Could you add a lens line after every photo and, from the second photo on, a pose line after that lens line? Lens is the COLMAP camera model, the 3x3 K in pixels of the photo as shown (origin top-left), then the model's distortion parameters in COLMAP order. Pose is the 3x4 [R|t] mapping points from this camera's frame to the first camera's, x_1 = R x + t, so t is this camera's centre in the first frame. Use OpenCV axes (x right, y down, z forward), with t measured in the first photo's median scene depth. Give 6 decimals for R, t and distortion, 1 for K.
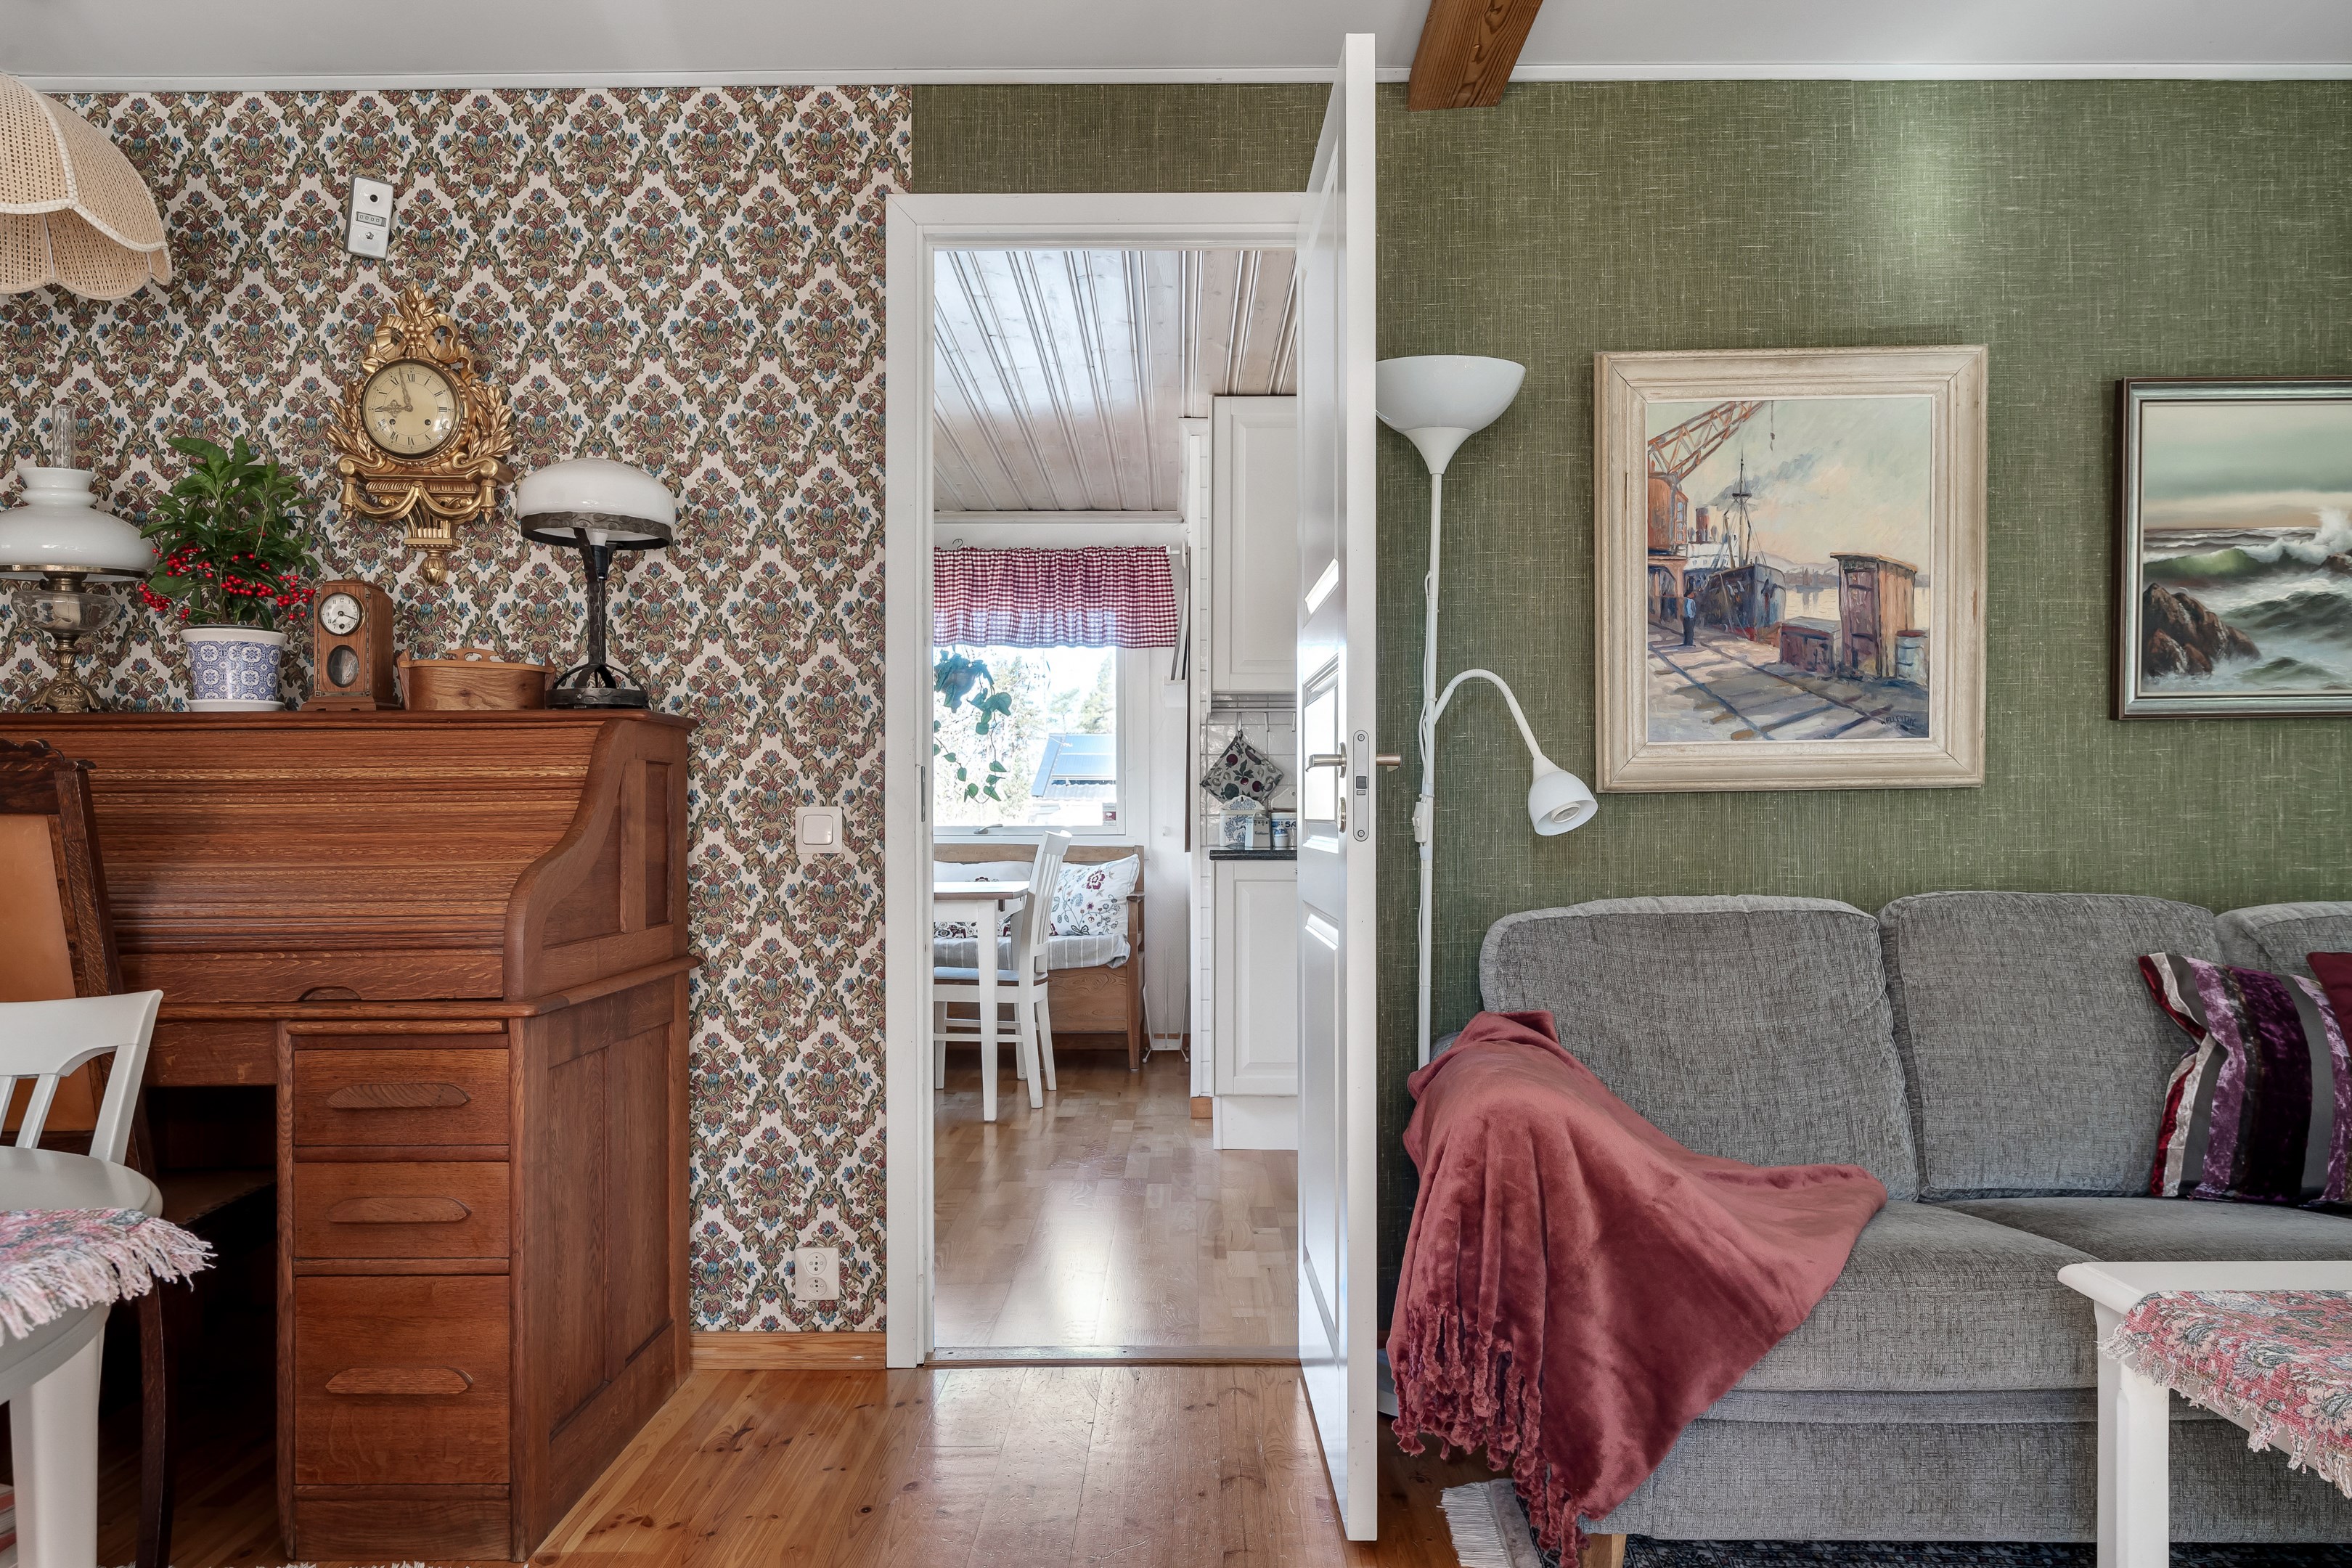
lens RADIAL K [[1573.3, 0, 1175.9], [0, 1573.3, 808.0], [0, 0, 1]] dist [0.002883, -0.007362]
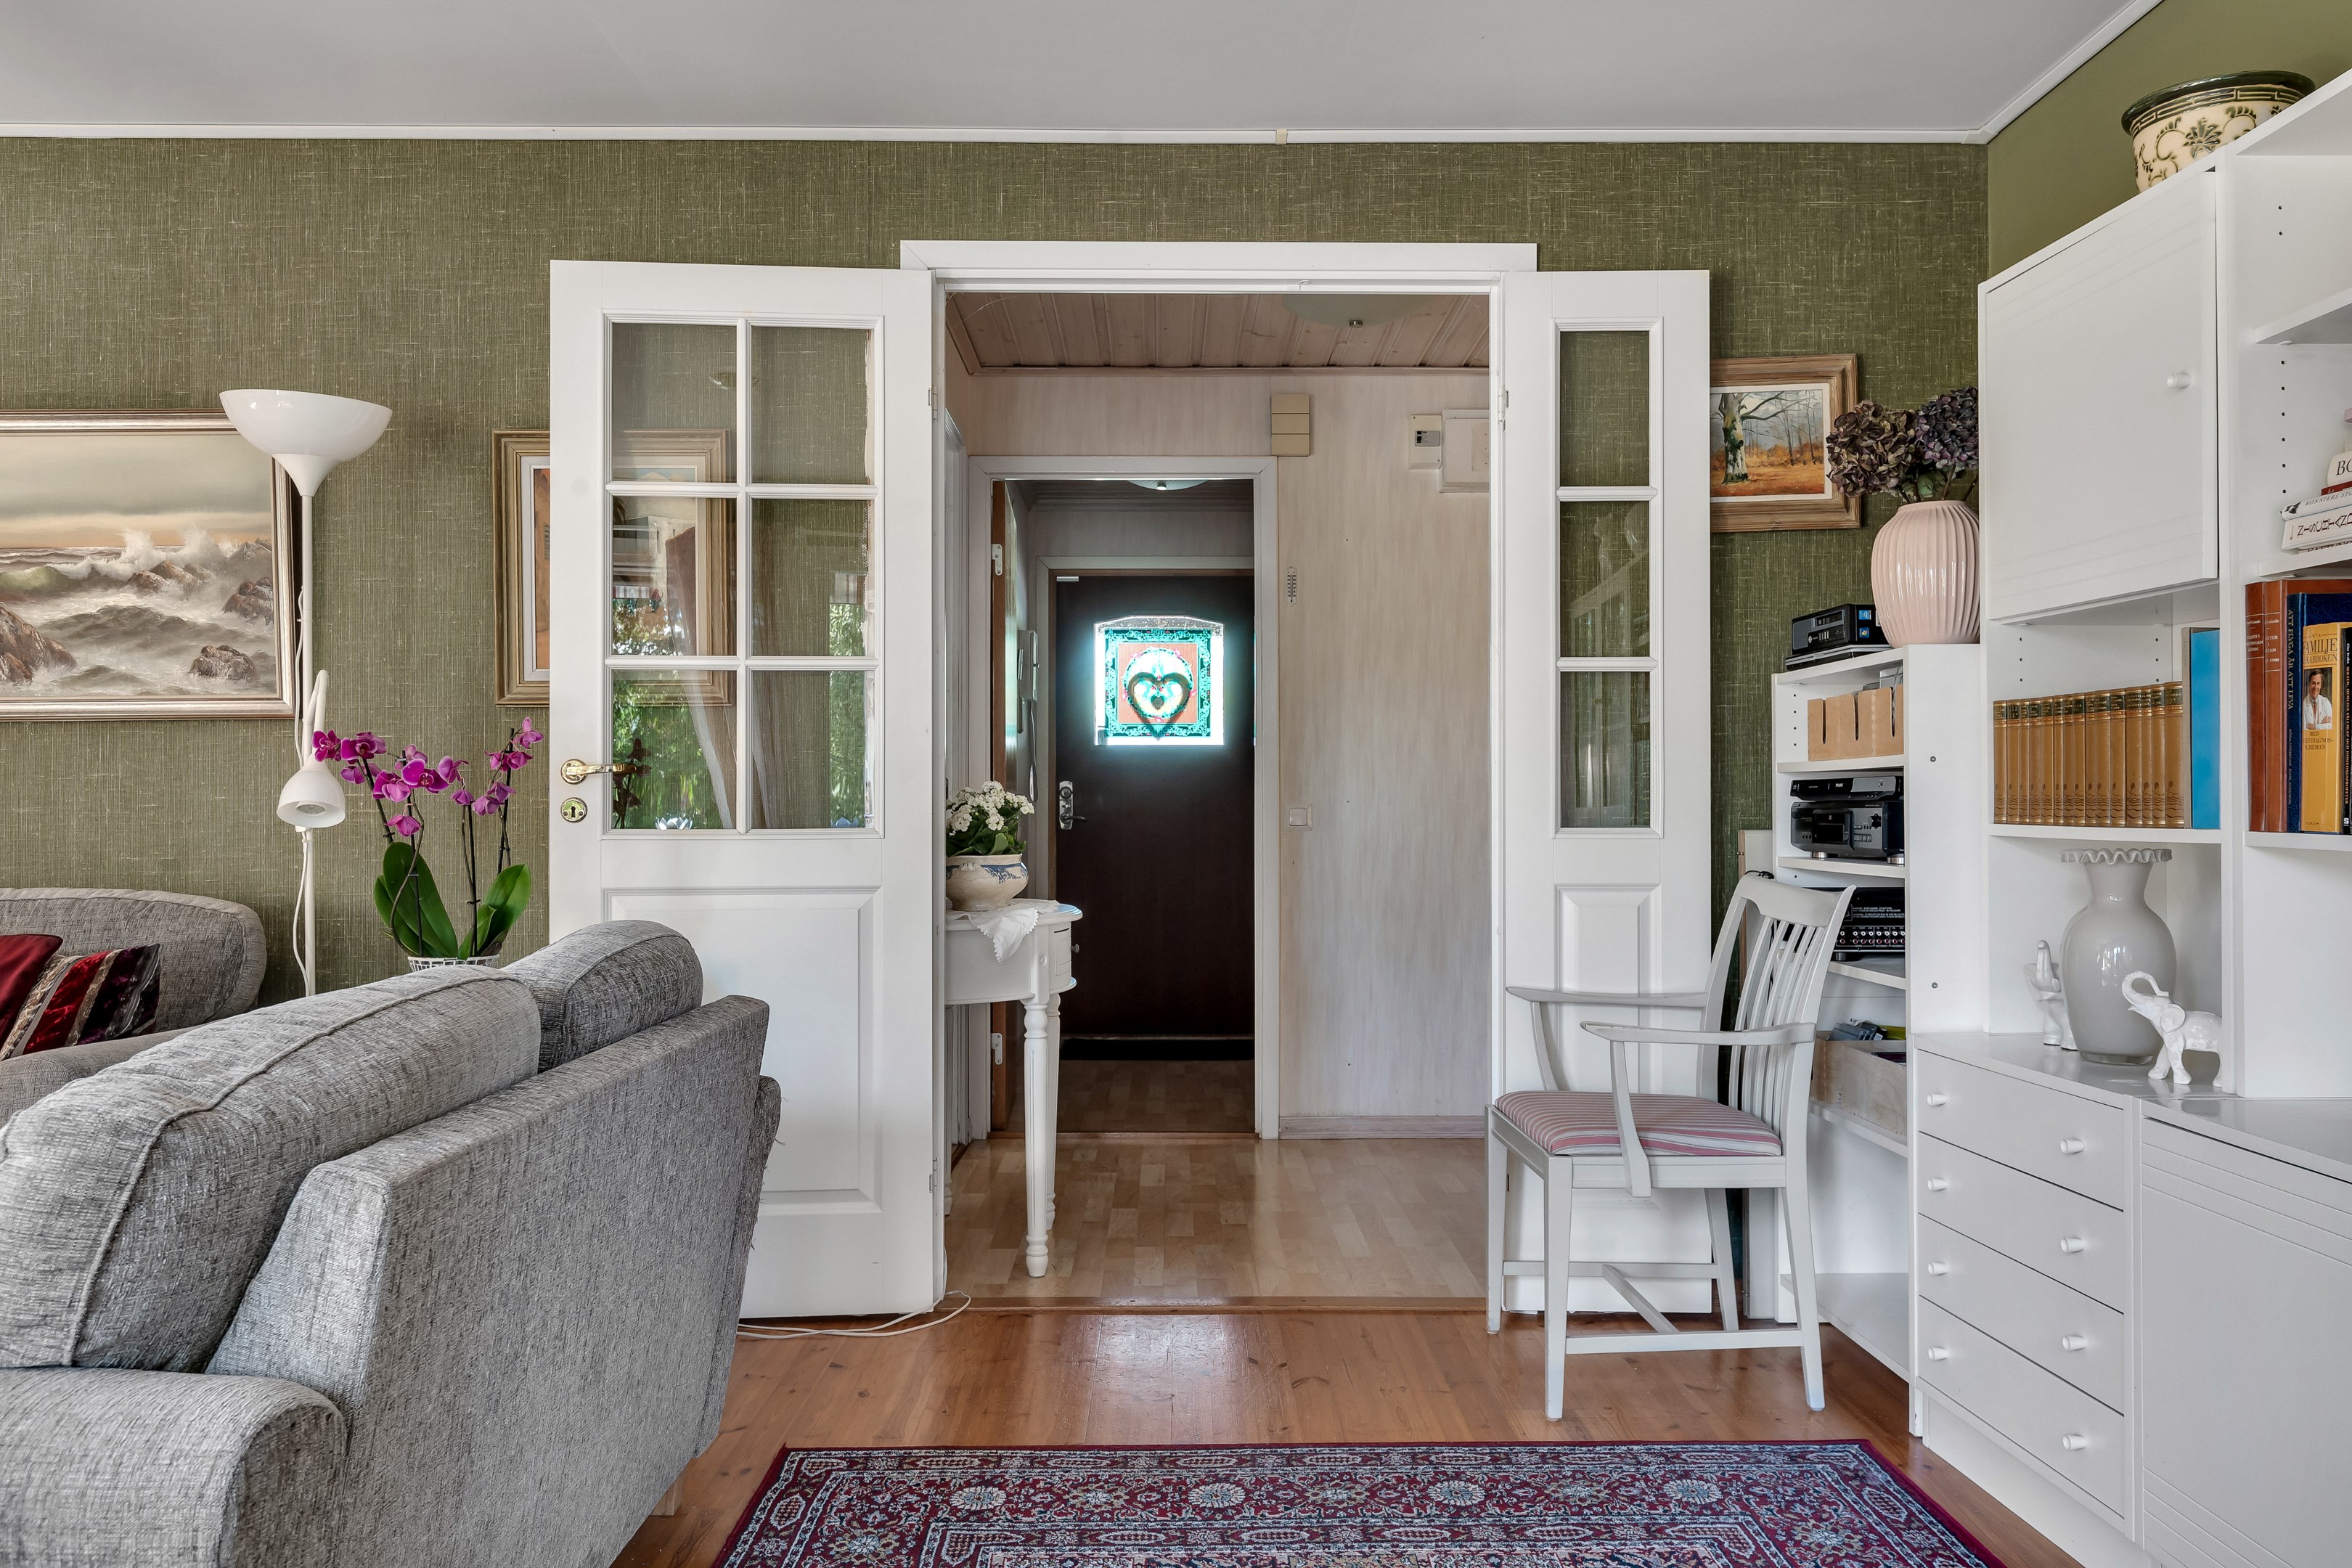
lens RADIAL K [[1696.3, 0, 1165.8], [0, 1696.3, 795.3], [0, 0, 1]] dist [0.000274, -0.005802]
pose [[0.999885, 0.003115, 0.014831, 1.528599], [-0.003045, 0.999984, -0.004688, -0.002440], [-0.014845, 0.004642, 0.999879, -0.202864]]
